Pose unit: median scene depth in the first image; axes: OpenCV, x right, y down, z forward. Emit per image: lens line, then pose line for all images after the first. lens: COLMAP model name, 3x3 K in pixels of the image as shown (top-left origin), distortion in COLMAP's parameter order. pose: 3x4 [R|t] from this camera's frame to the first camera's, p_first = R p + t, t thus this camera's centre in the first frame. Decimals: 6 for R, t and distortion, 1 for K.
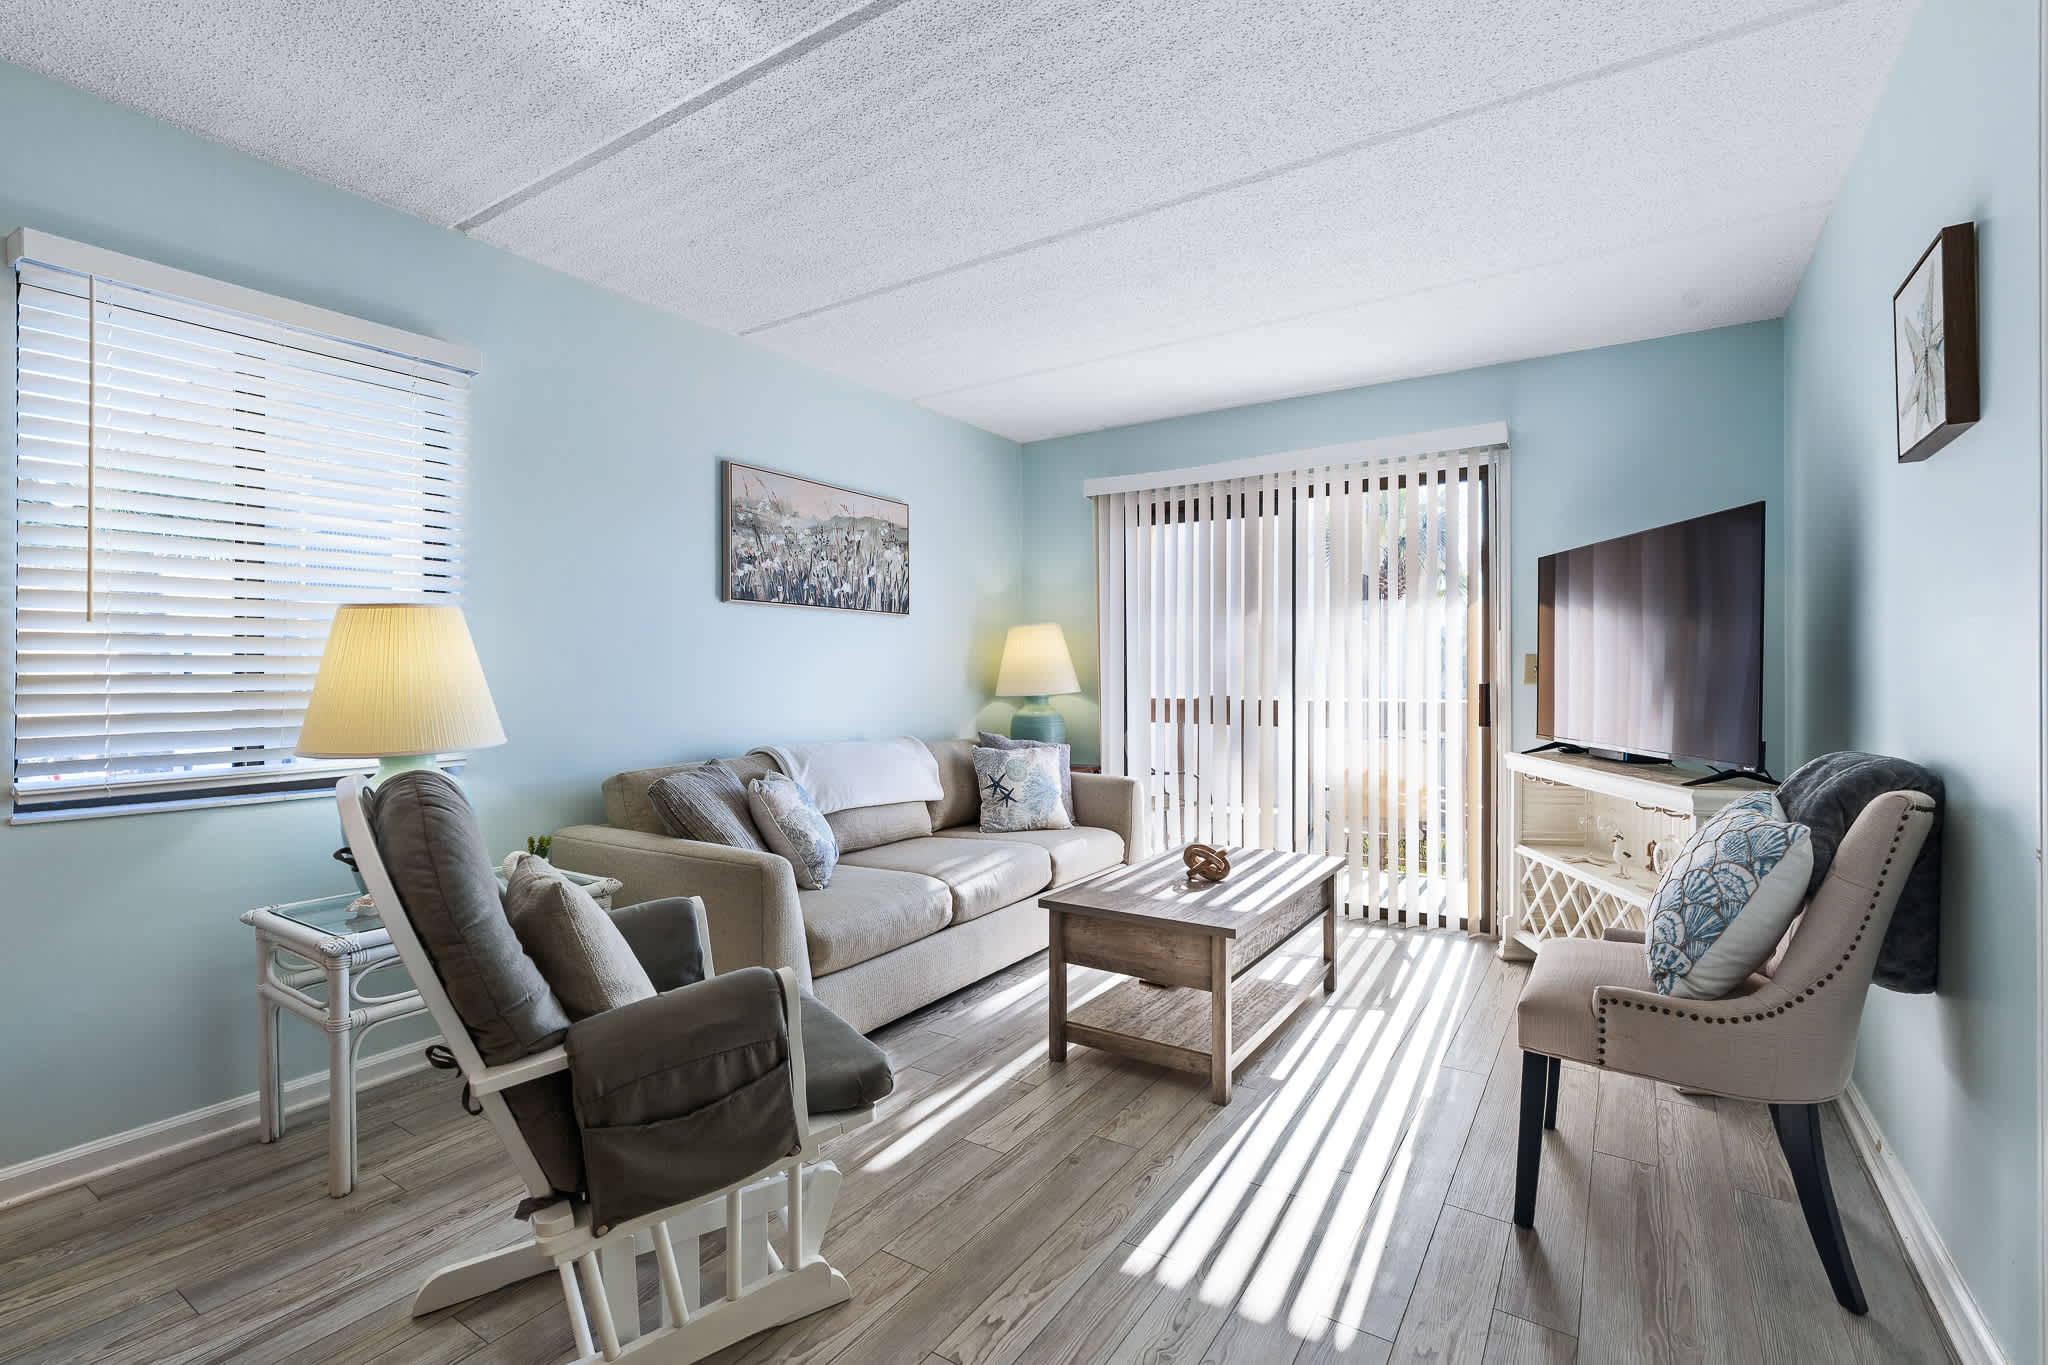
lens RADIAL K [[926.7, 0, 1026.8], [0, 926.7, 675.1], [0, 0, 1]] dist [0.001448, 0.000385]
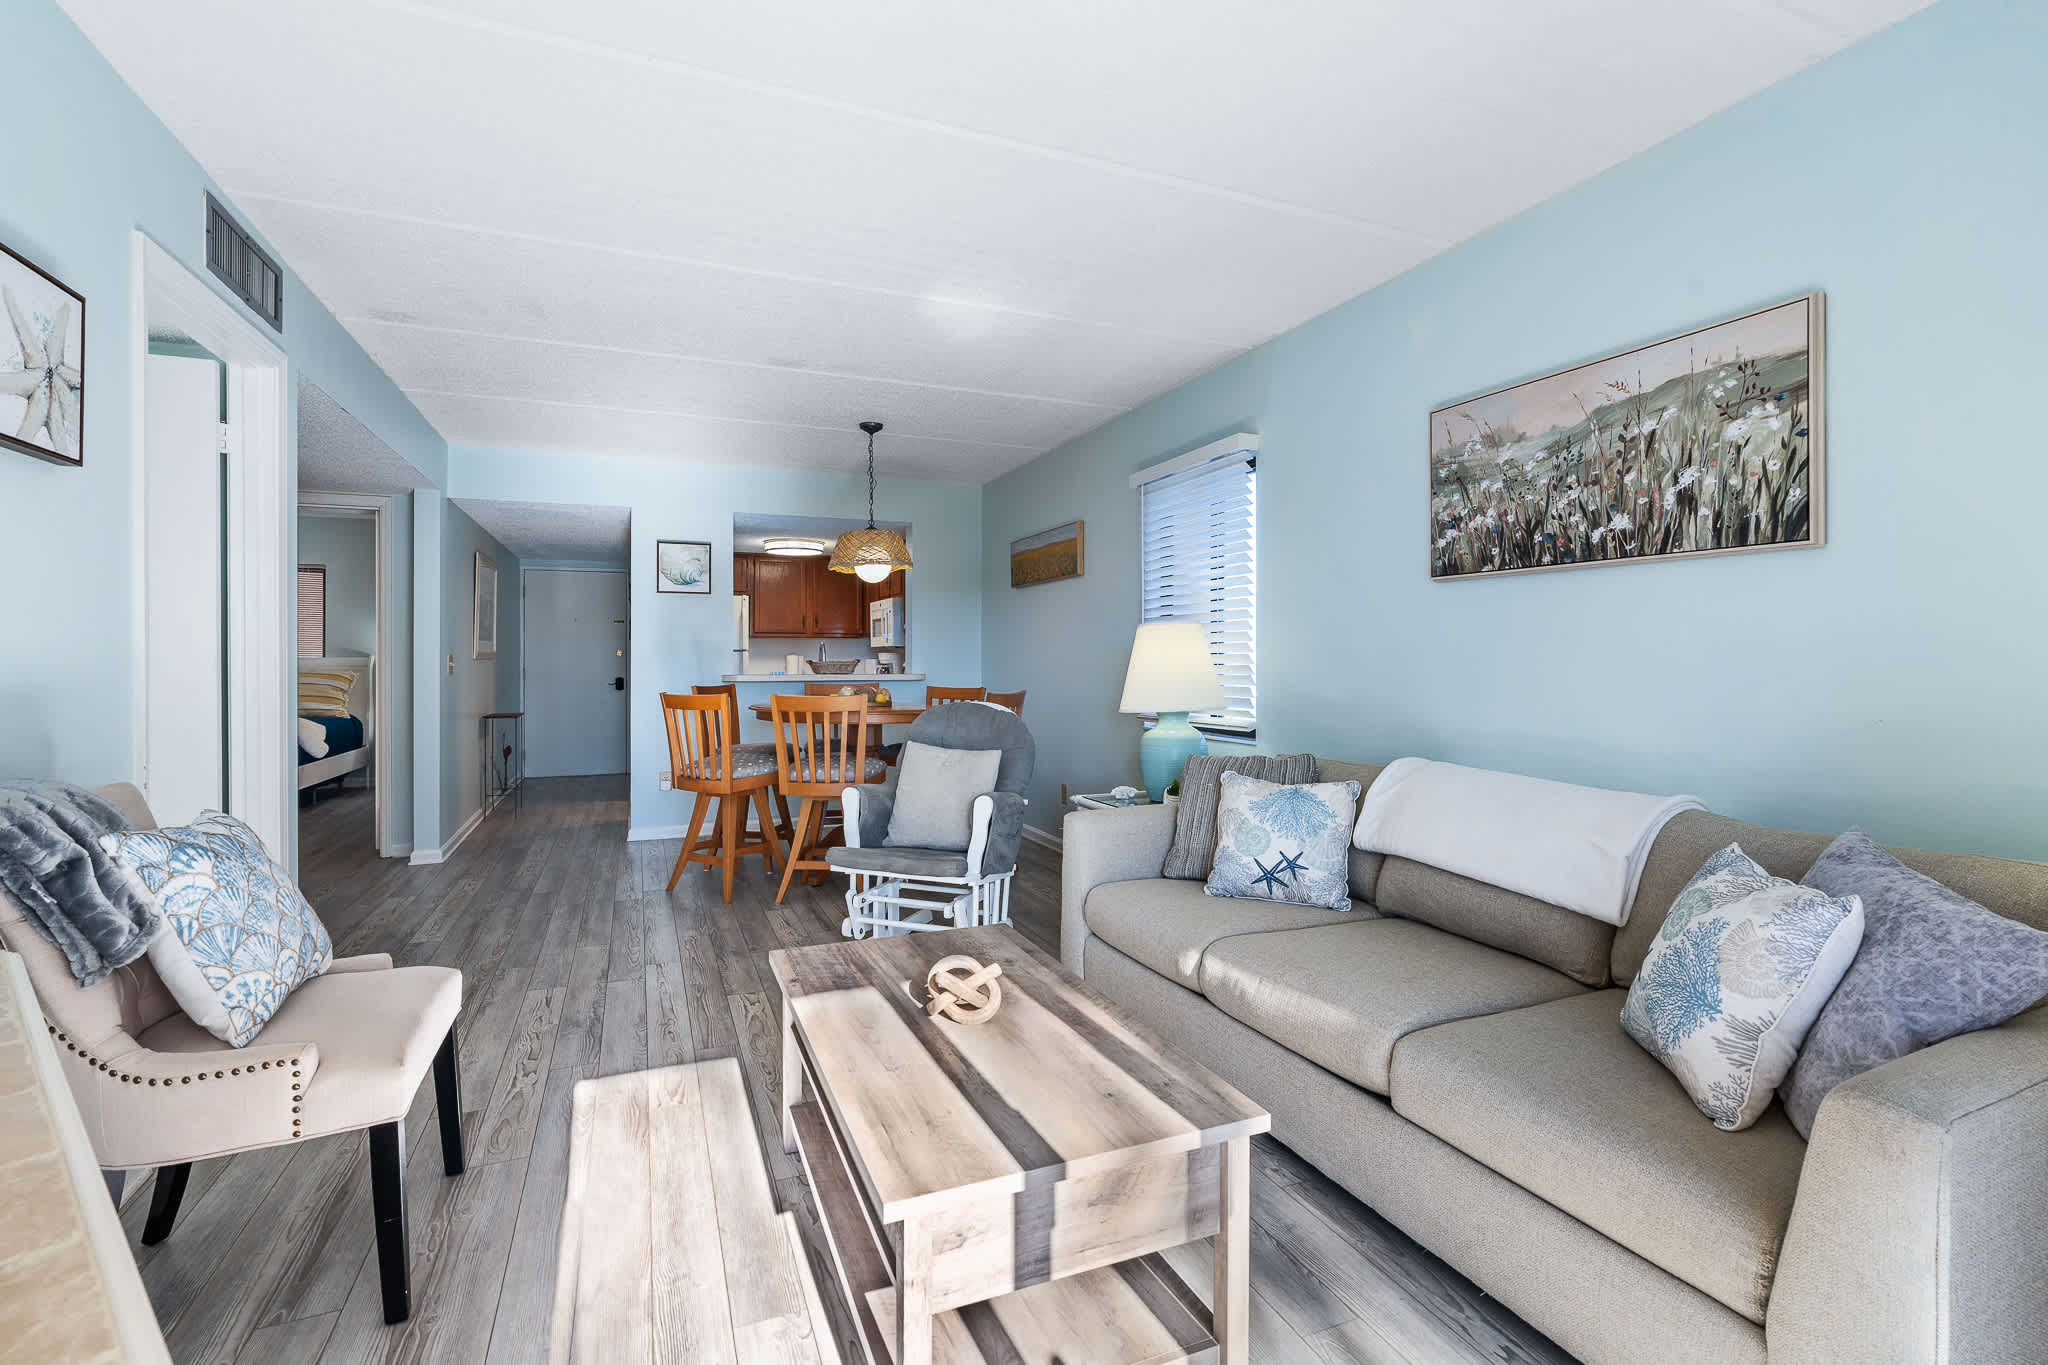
lens RADIAL K [[926.7, 0, 1025.5], [0, 926.7, 658.3], [0, 0, 1]] dist [0.001448, 0.000385]
pose [[-0.553846, 0.001790, -0.832617, 0.521898], [0.002339, 0.999997, 0.000594, -0.010204], [0.832616, -0.001618, -0.553849, 1.058318]]
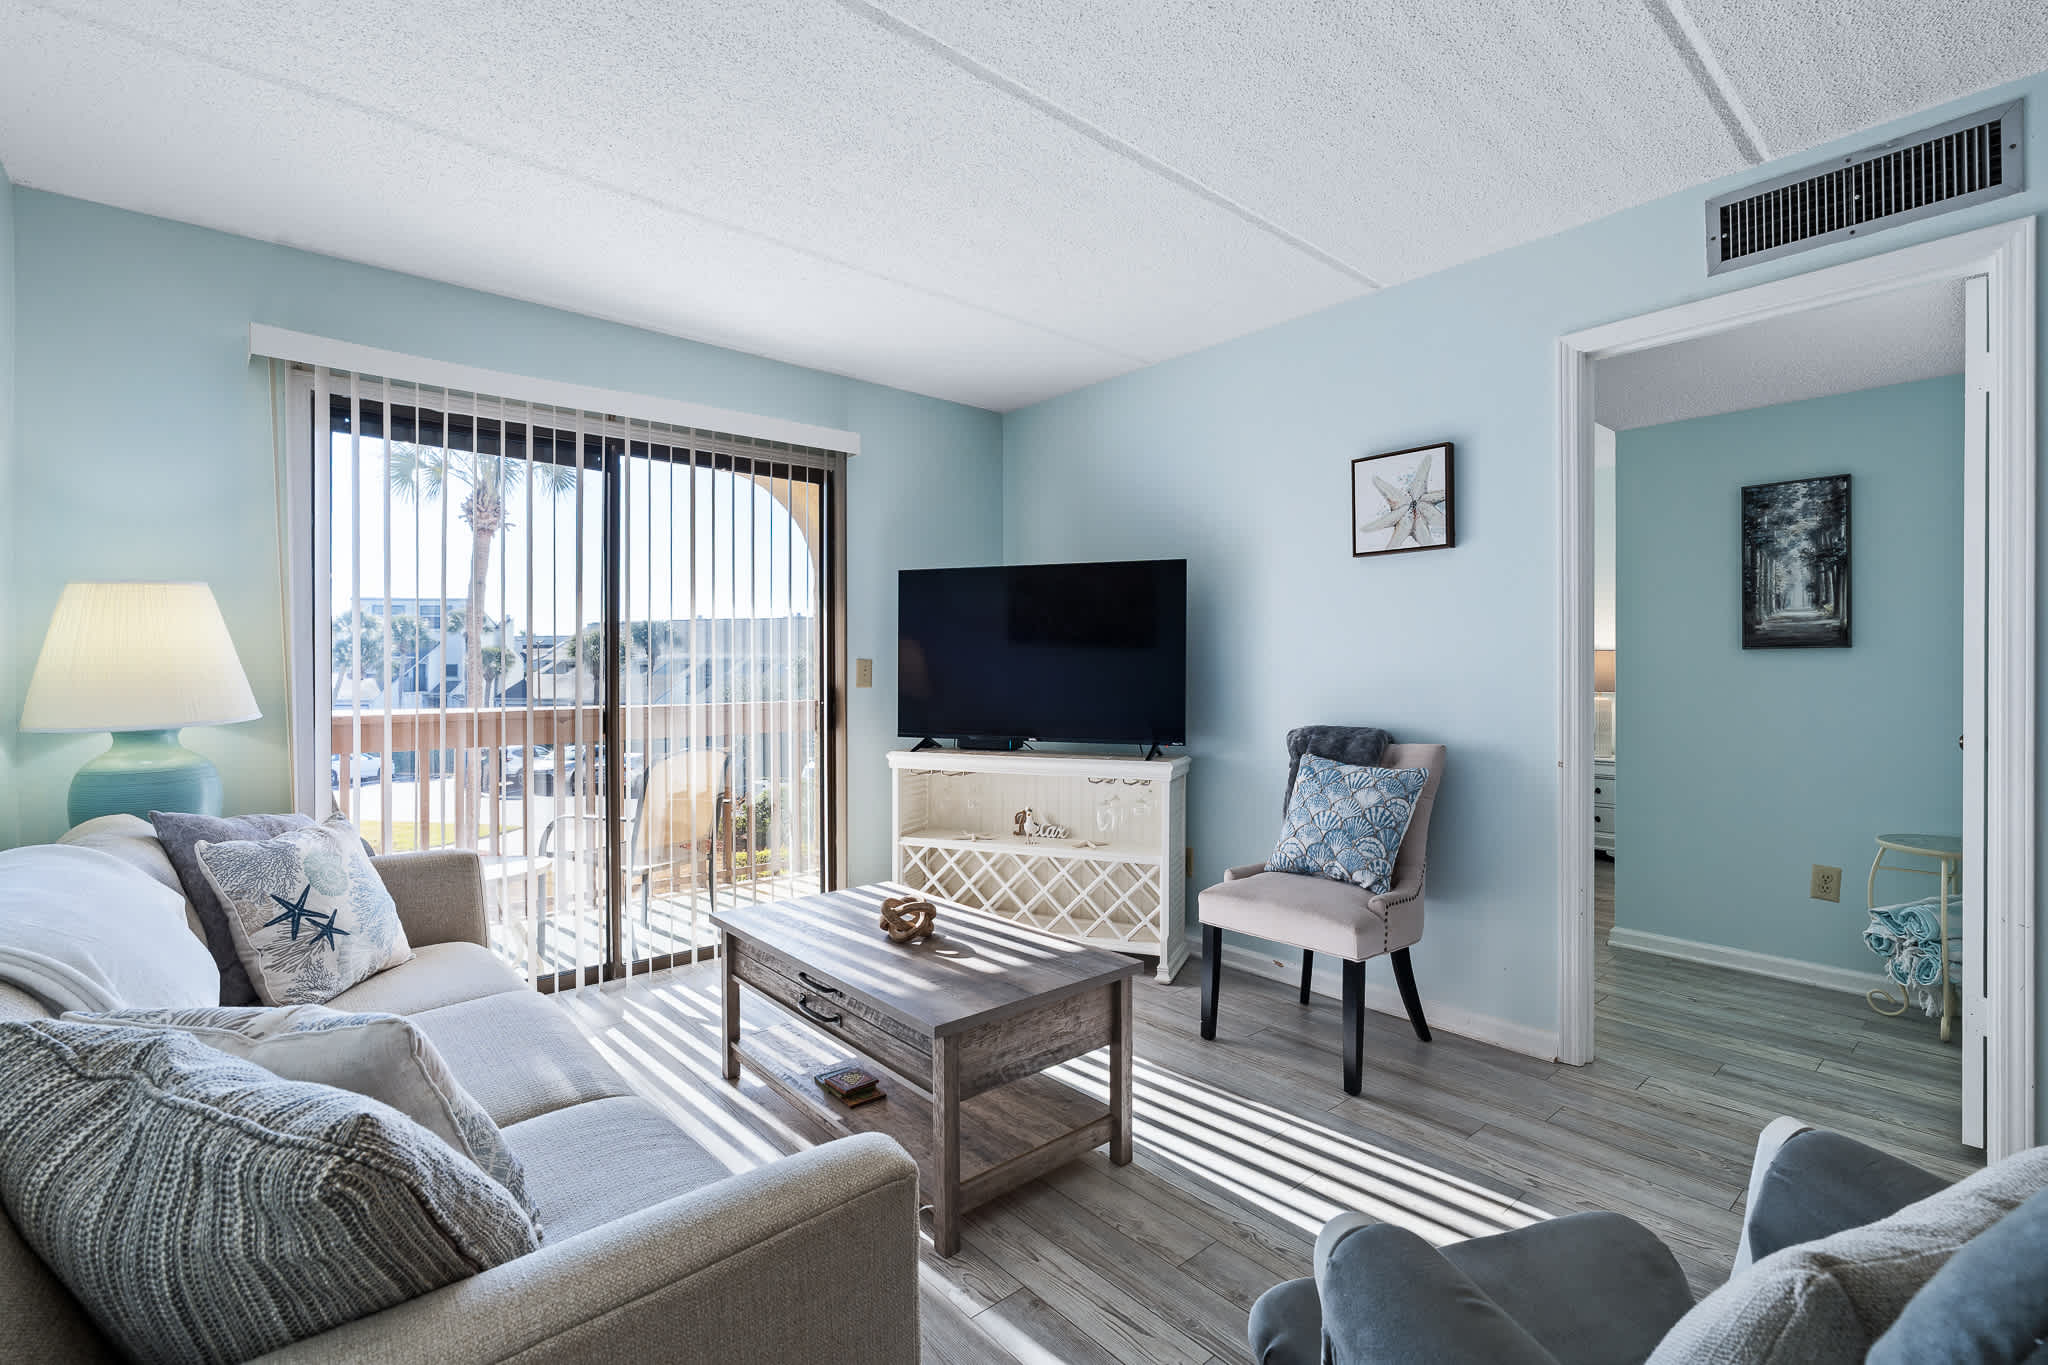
lens RADIAL K [[926.7, 0, 1020.8], [0, 926.7, 668.3], [0, 0, 1]] dist [0.001448, 0.000385]
pose [[0.271639, 0.002723, 0.962395, -0.425681], [0.002817, 0.999989, -0.003625, -0.007304], [-0.962395, 0.003696, 0.271628, 0.532908]]
